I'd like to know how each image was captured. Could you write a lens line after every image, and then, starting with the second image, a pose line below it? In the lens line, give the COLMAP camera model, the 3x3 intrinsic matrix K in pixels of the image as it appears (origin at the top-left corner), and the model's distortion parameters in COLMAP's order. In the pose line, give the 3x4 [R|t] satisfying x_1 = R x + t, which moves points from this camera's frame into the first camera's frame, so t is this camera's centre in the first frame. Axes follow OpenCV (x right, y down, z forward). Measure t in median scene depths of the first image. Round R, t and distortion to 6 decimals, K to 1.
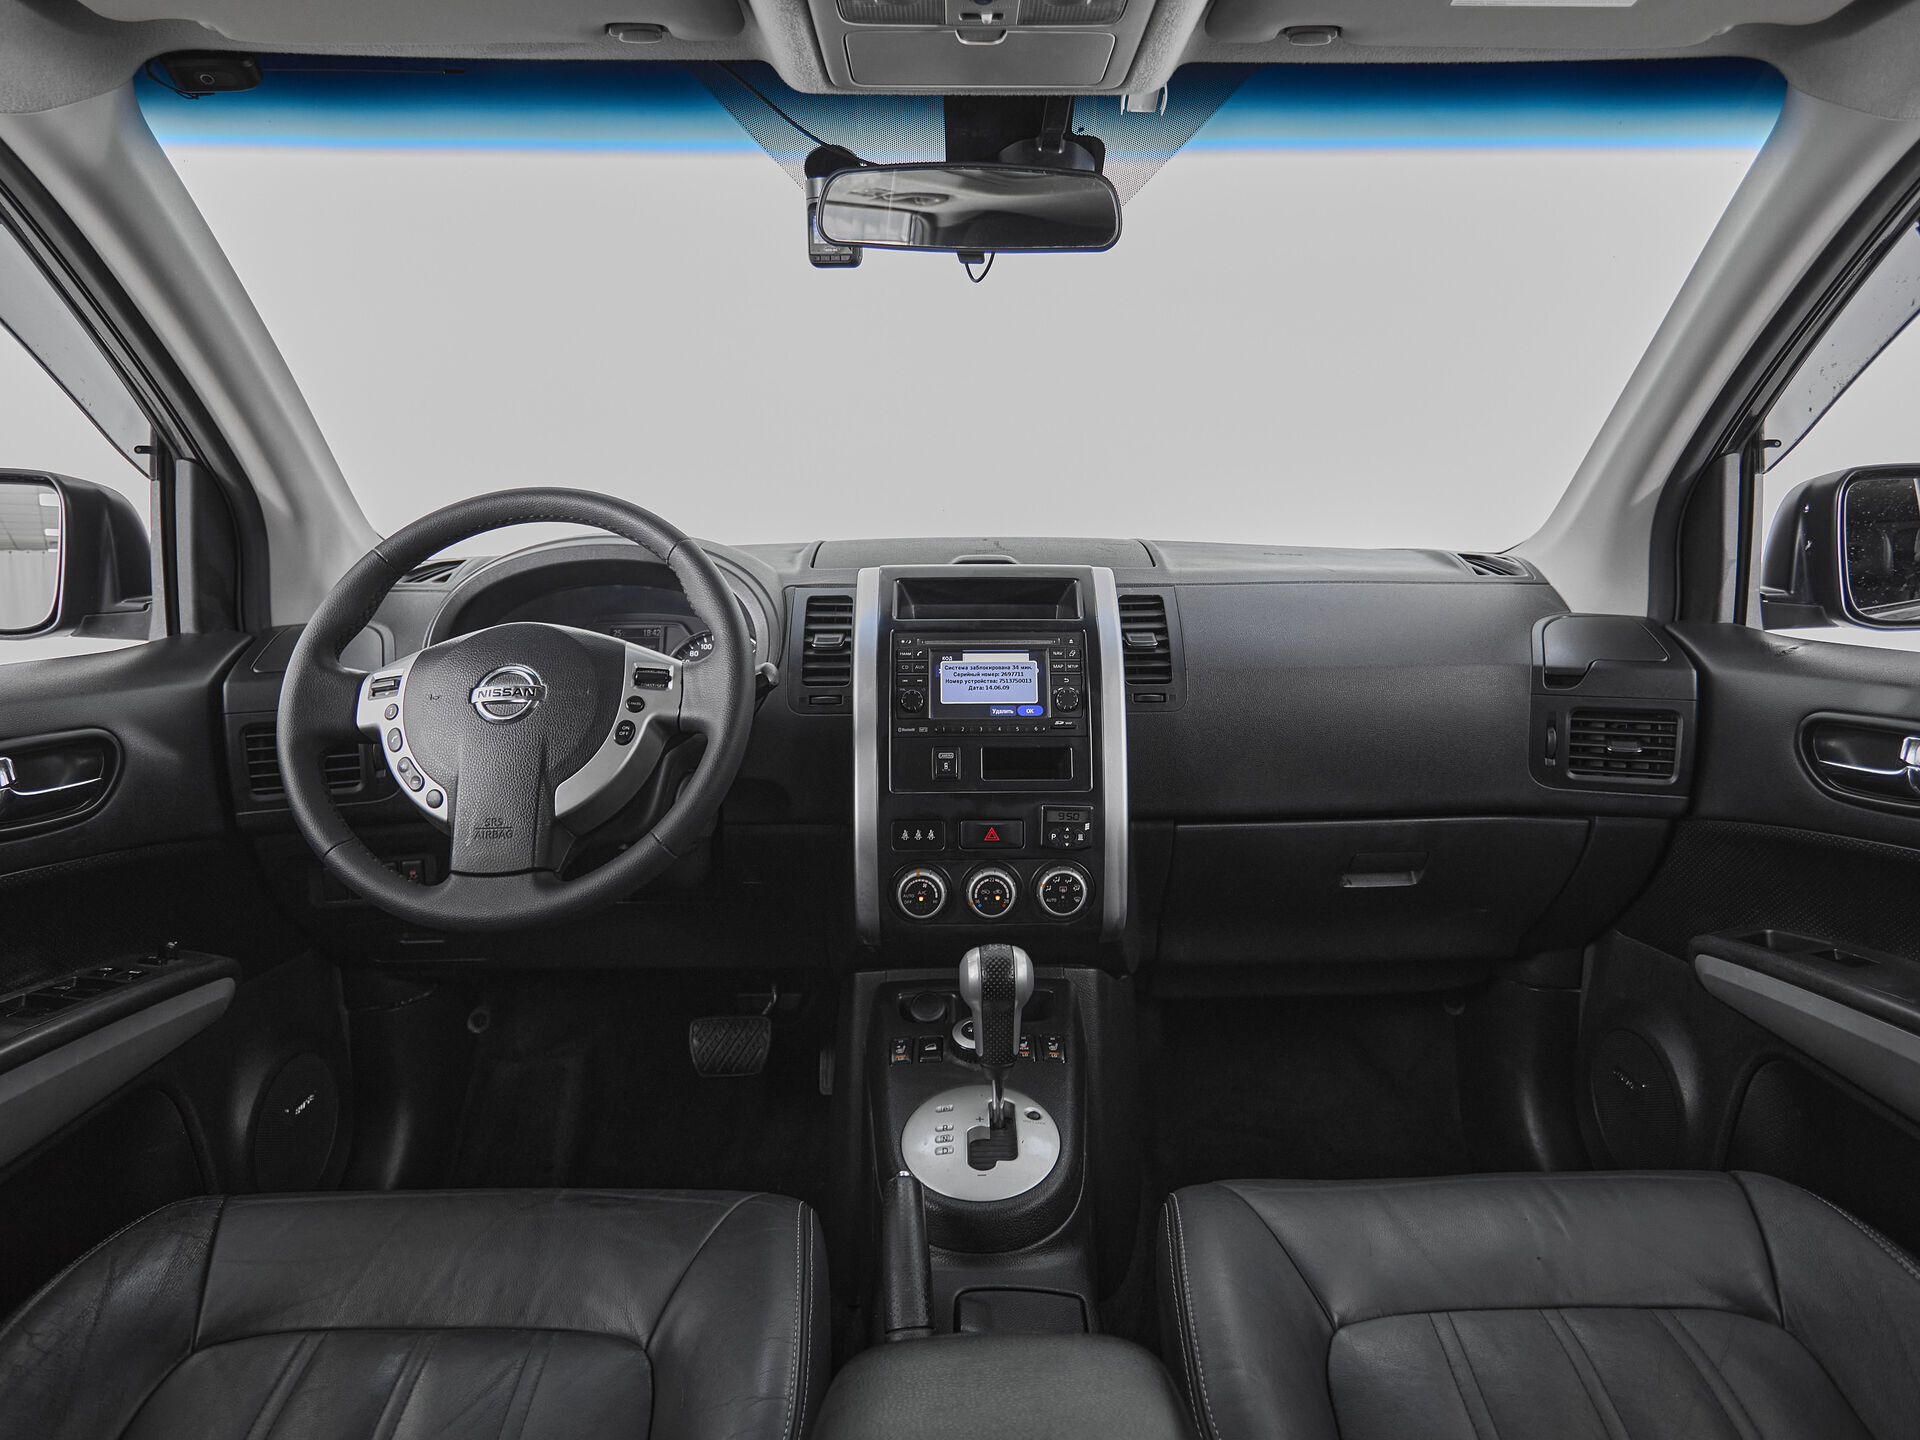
lens RADIAL K [[1132.9, 0, 971.1], [0, 1132.9, 706.9], [0, 0, 1]] dist [-0.003382, 0.005418]
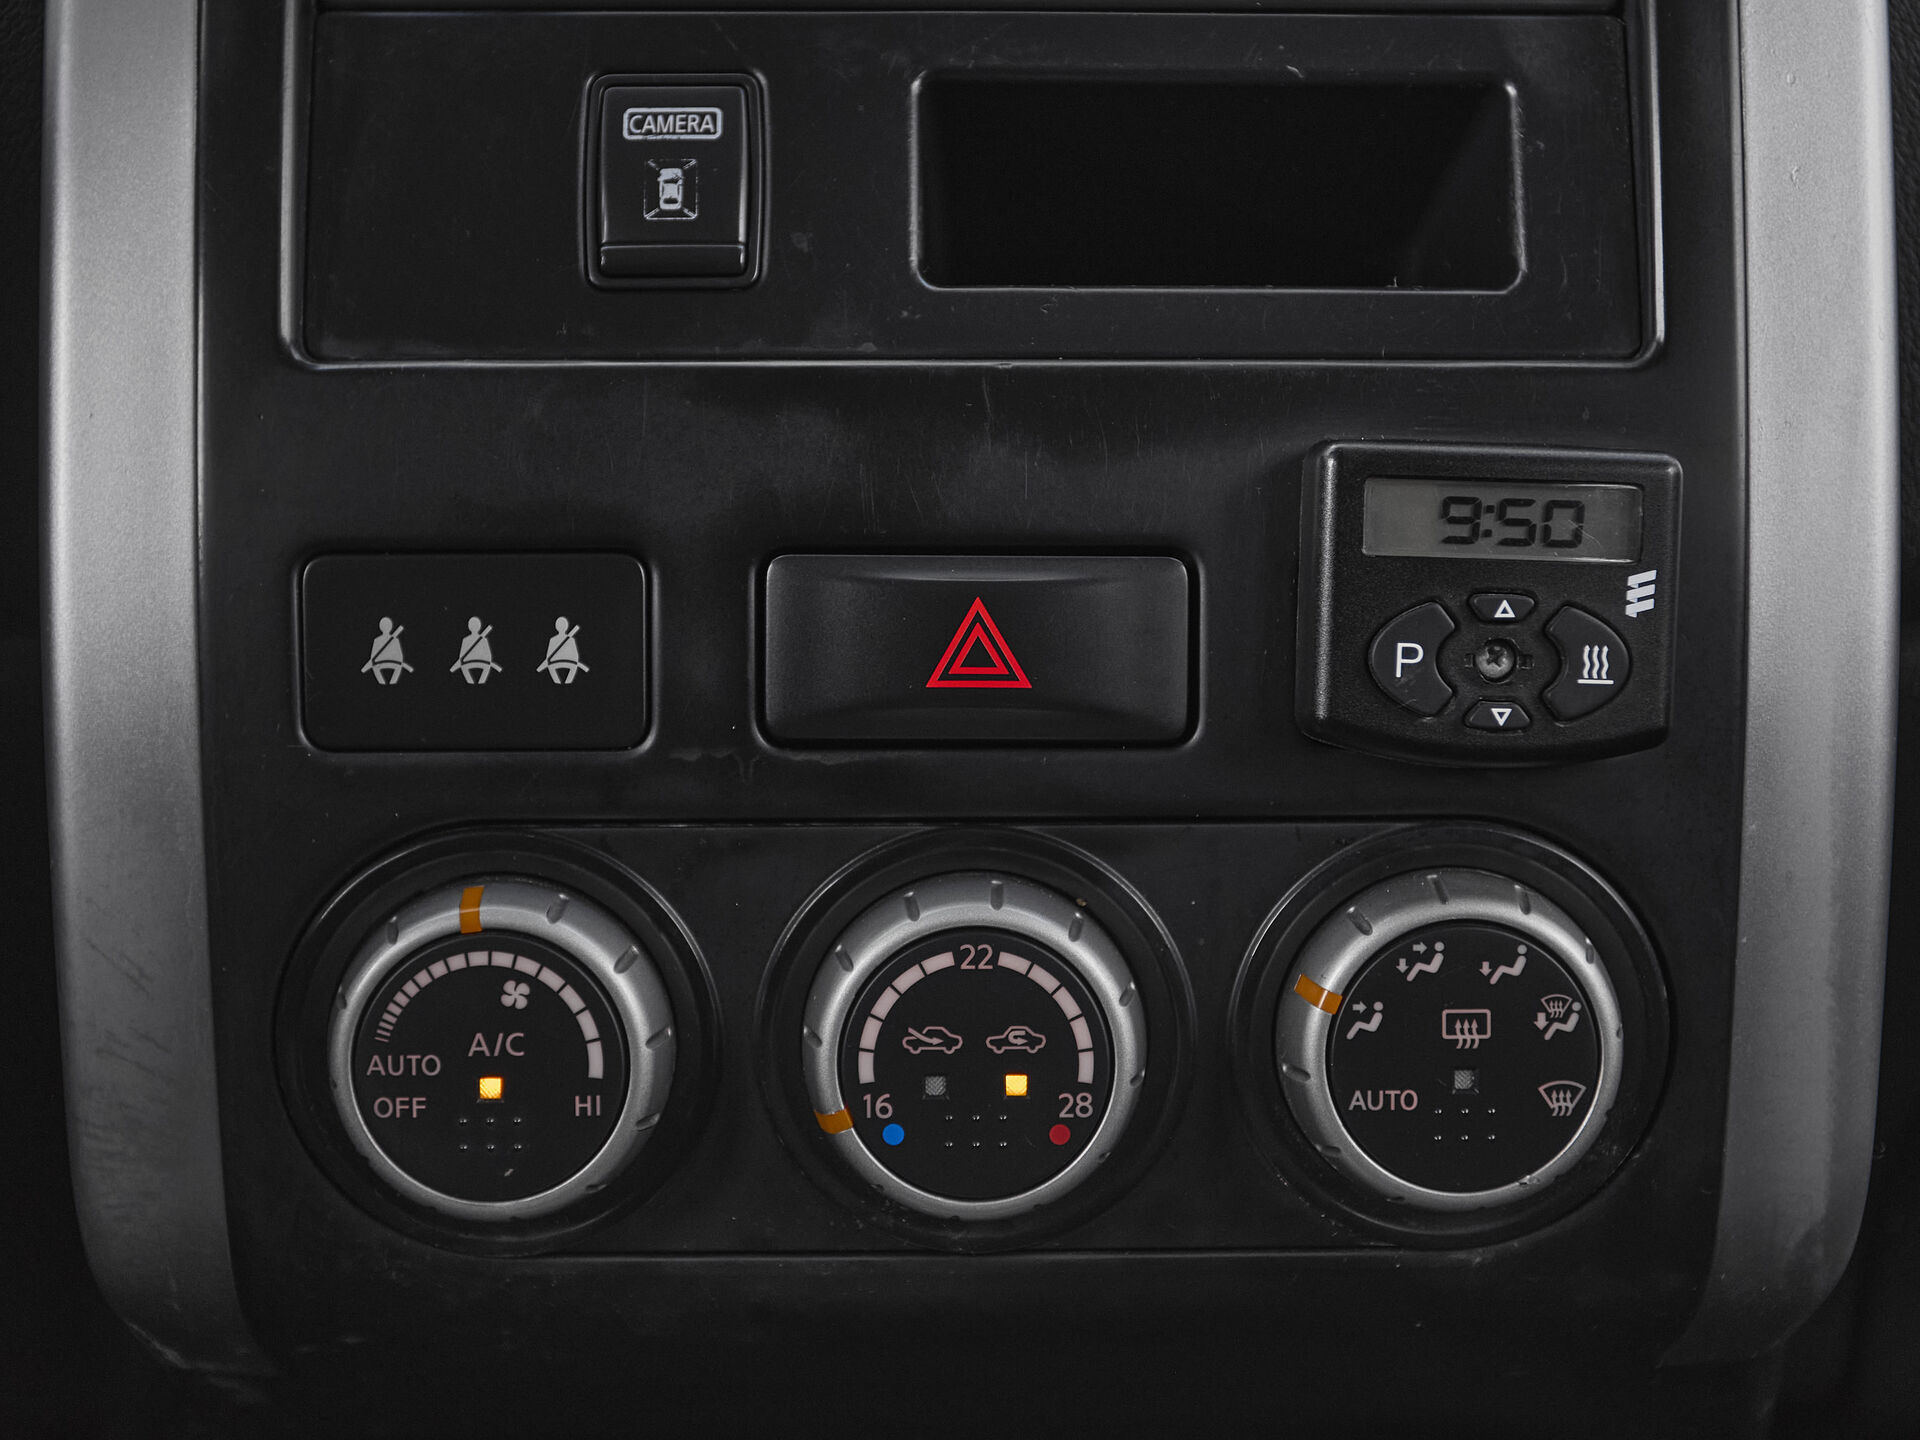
lens RADIAL K [[2845.3, 0, 962.8], [0, 2845.3, 636.5], [0, 0, 1]] dist [0.142156, 0.000000]
pose [[0.999987, 0.005100, 0.000224, 0.016220], [-0.005104, 0.999818, 0.018388, 0.103885], [-0.000130, -0.018389, 0.999831, 0.629743]]
